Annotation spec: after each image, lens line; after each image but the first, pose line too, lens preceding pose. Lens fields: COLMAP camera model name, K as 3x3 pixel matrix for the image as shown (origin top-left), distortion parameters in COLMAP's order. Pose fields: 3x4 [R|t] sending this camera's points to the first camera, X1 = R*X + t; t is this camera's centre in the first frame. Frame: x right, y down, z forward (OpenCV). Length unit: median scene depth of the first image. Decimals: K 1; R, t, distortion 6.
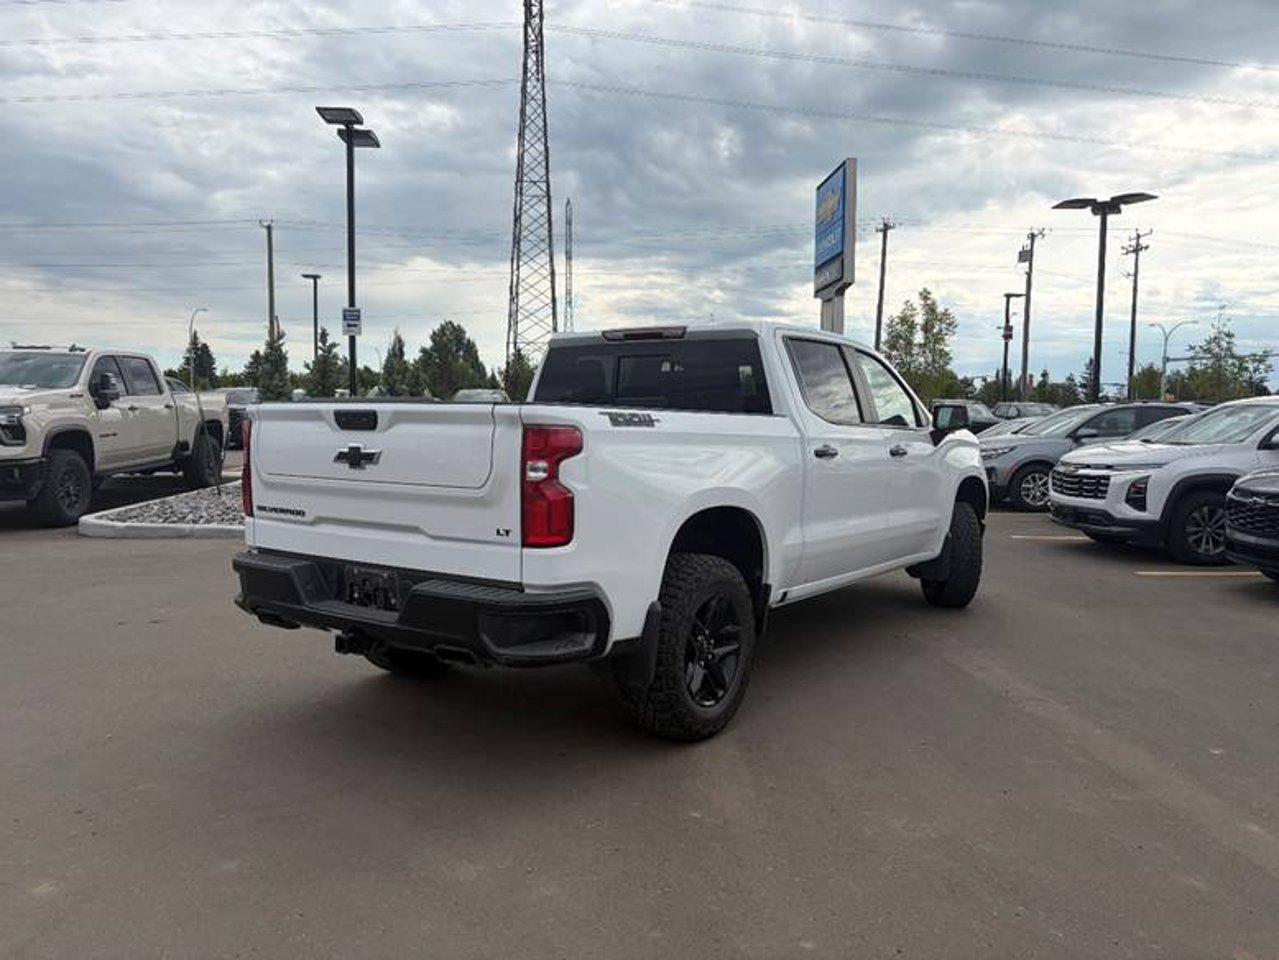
lens RADIAL K [[951.3, 0, 634.2], [0, 951.3, 476.0], [0, 0, 1]] dist [0.078545, -0.005543]
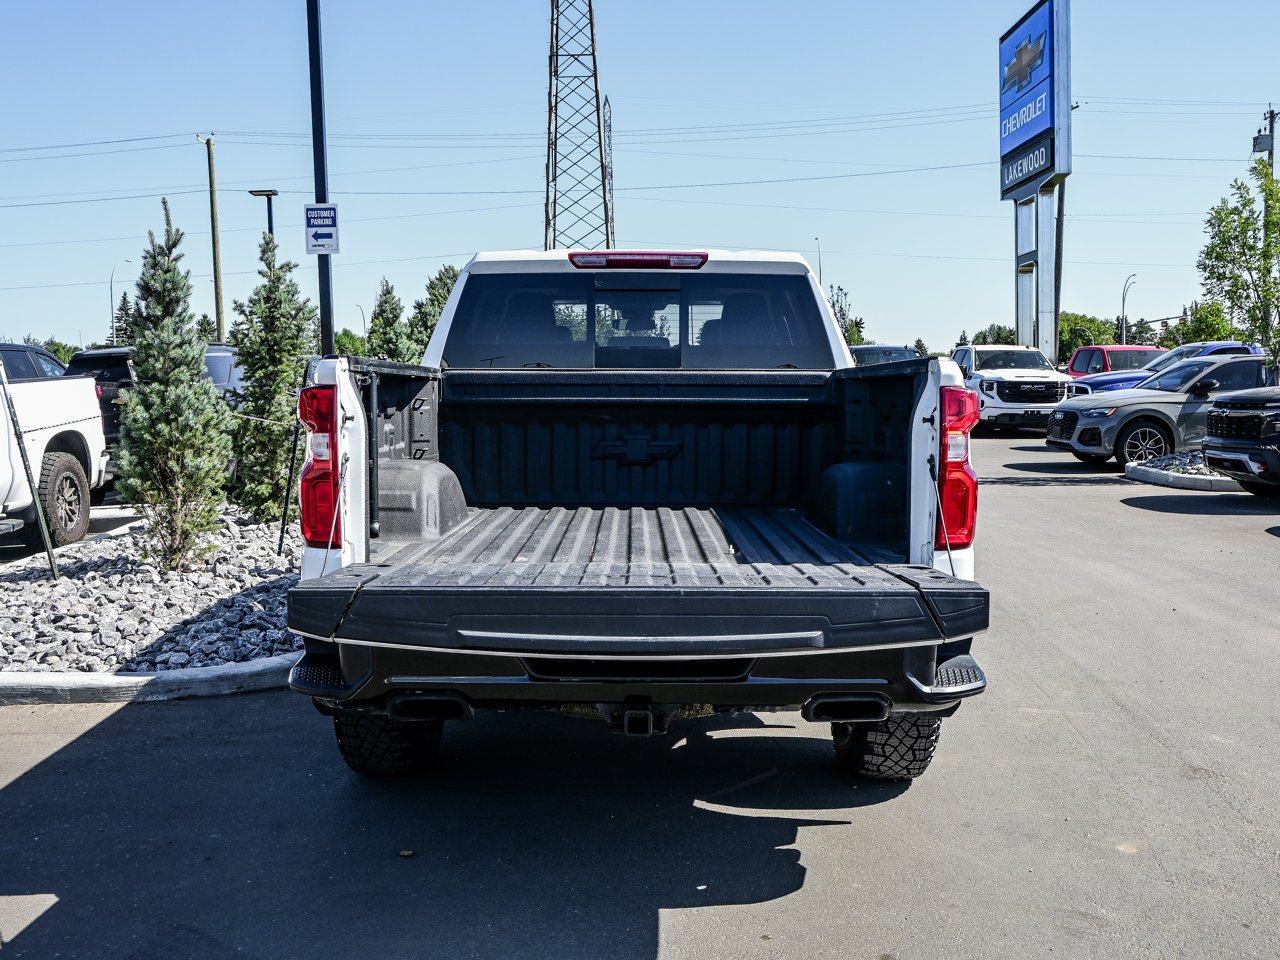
lens RADIAL K [[1256.2, 0, 645.2], [0, 1256.2, 483.0], [0, 0, 1]] dist [-0.049641, 0.018429]
pose [[0.813107, -0.057685, 0.579249, -0.752961], [0.040963, 0.998281, 0.041915, -0.024737], [-0.580671, -0.010354, 0.814072, 0.280376]]
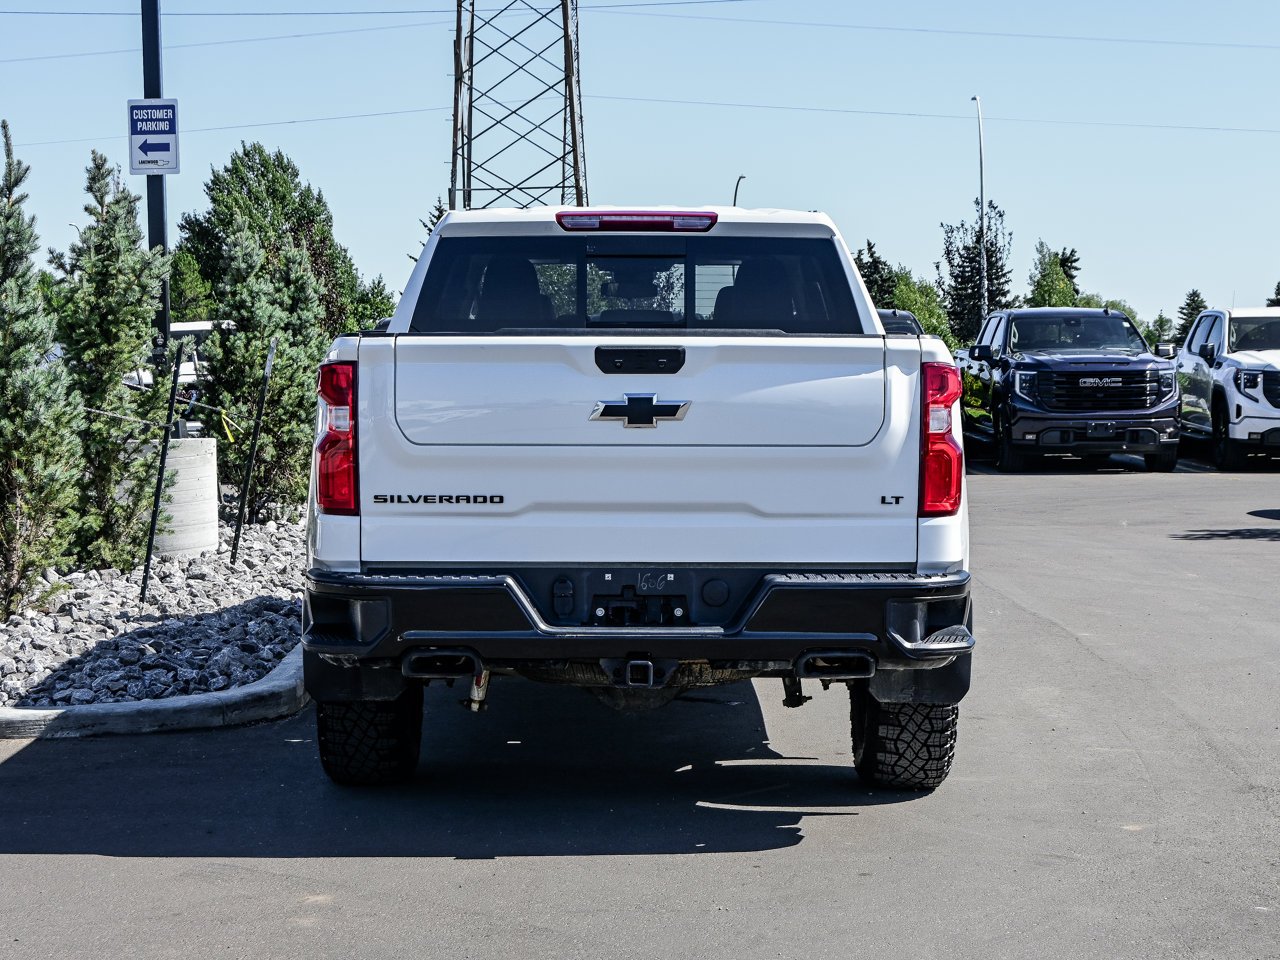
lens RADIAL K [[2579.5, 0, 640.0], [0, 2579.5, 480.0], [0, 0, 1]] dist [-0.028155, -0.022773]
pose [[0.813412, -0.034075, 0.580689, -1.343173], [0.041023, 0.999158, 0.001168, 0.027726], [-0.580240, 0.022871, 0.814125, -0.536886]]
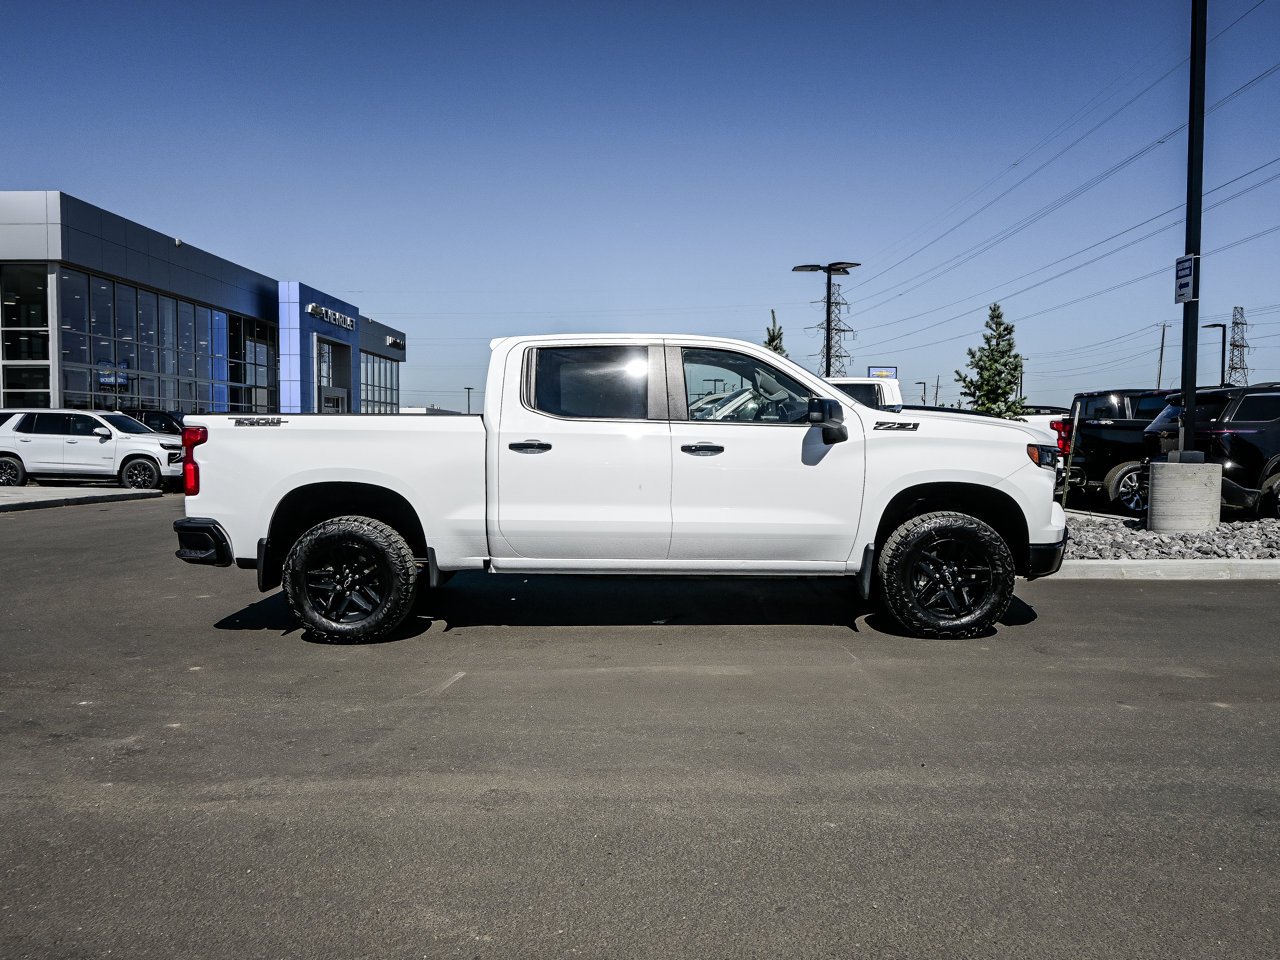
lens RADIAL K [[952.1, 0, 634.7], [0, 952.1, 476.0], [0, 0, 1]] dist [0.078545, -0.005543]
pose [[0.558785, 0.019076, -0.829093, 1.581375], [-0.031526, 0.999501, 0.001750, 0.007829], [0.828713, 0.025160, 0.559108, 0.588540]]
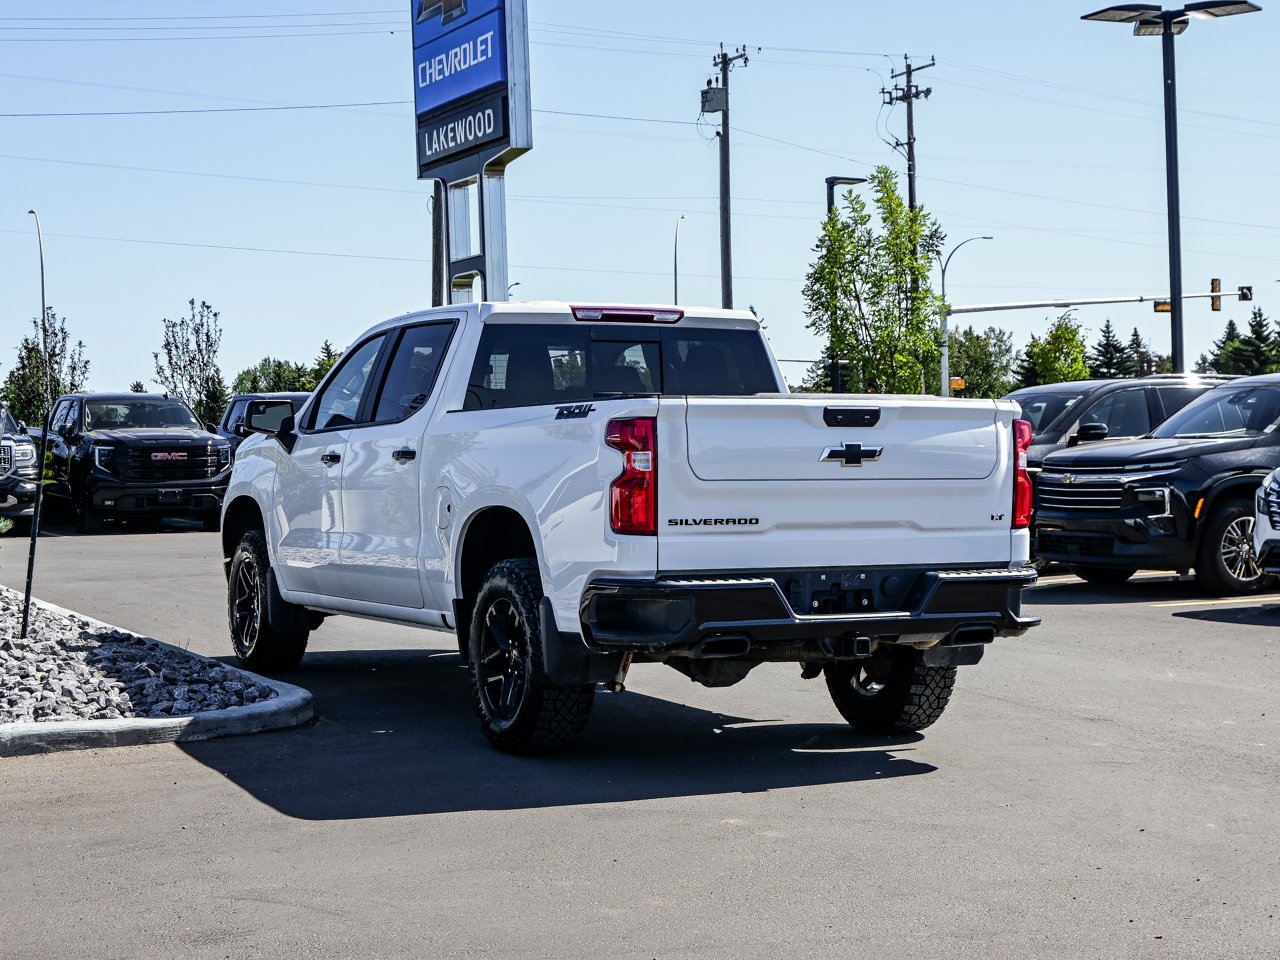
lens RADIAL K [[2180.8, 0, 642.6], [0, 2180.8, 449.3], [0, 0, 1]] dist [0.077600, -0.199954]
pose [[0.482203, -0.011366, 0.875986, -2.227613], [0.057385, 0.998178, -0.018637, 0.003798], [-0.874178, 0.059255, 0.481977, 0.112015]]
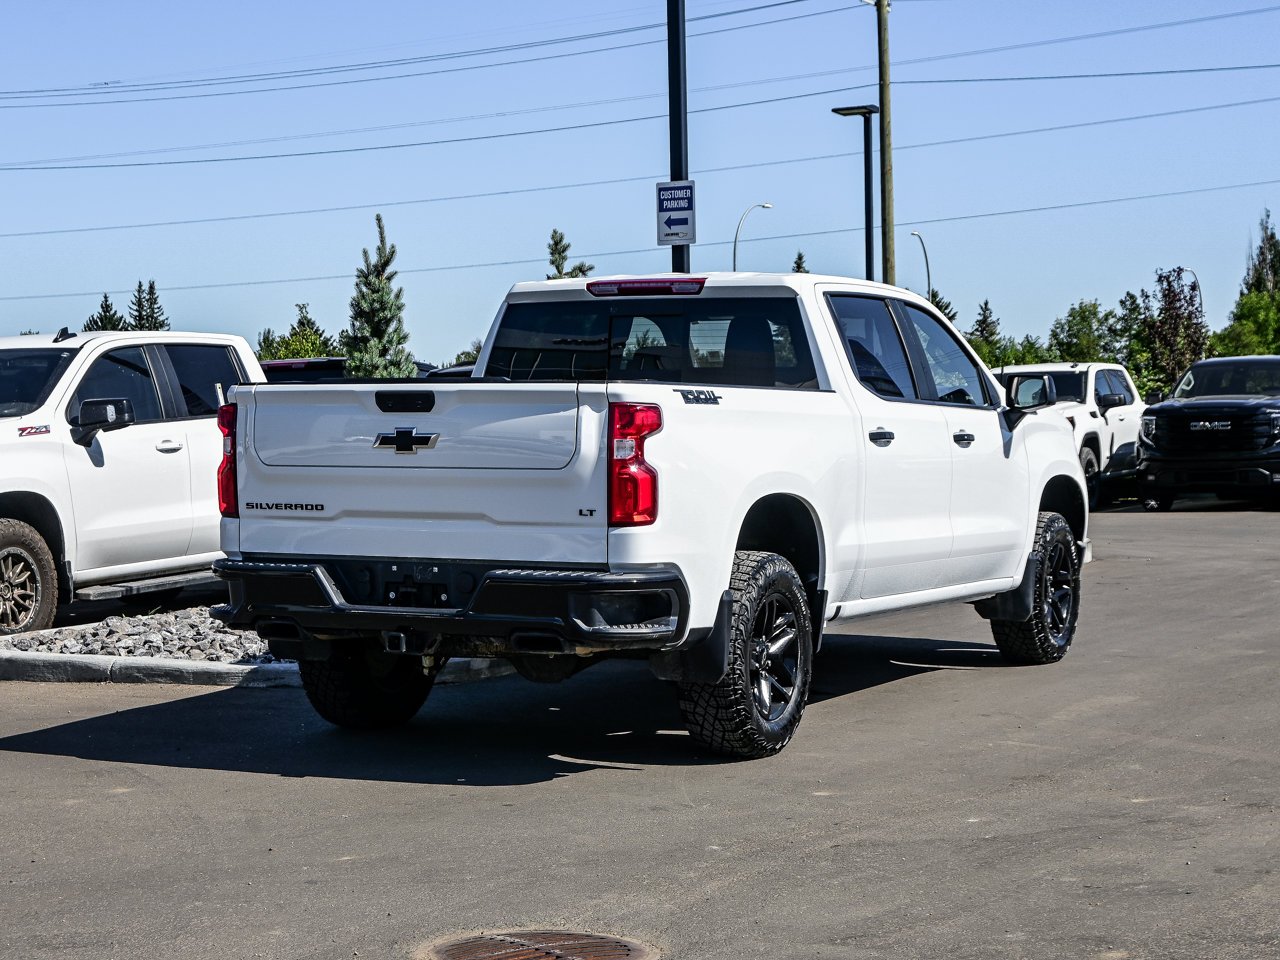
lens RADIAL K [[2470.2, 0, 640.0], [0, 2470.2, 480.0], [0, 0, 1]] dist [-0.046365, 0.021010]
pose [[0.988555, -0.016926, 0.149911, -0.404921], [0.021155, 0.999421, -0.026661, 0.082422], [-0.149372, 0.029527, 0.988340, -1.330880]]
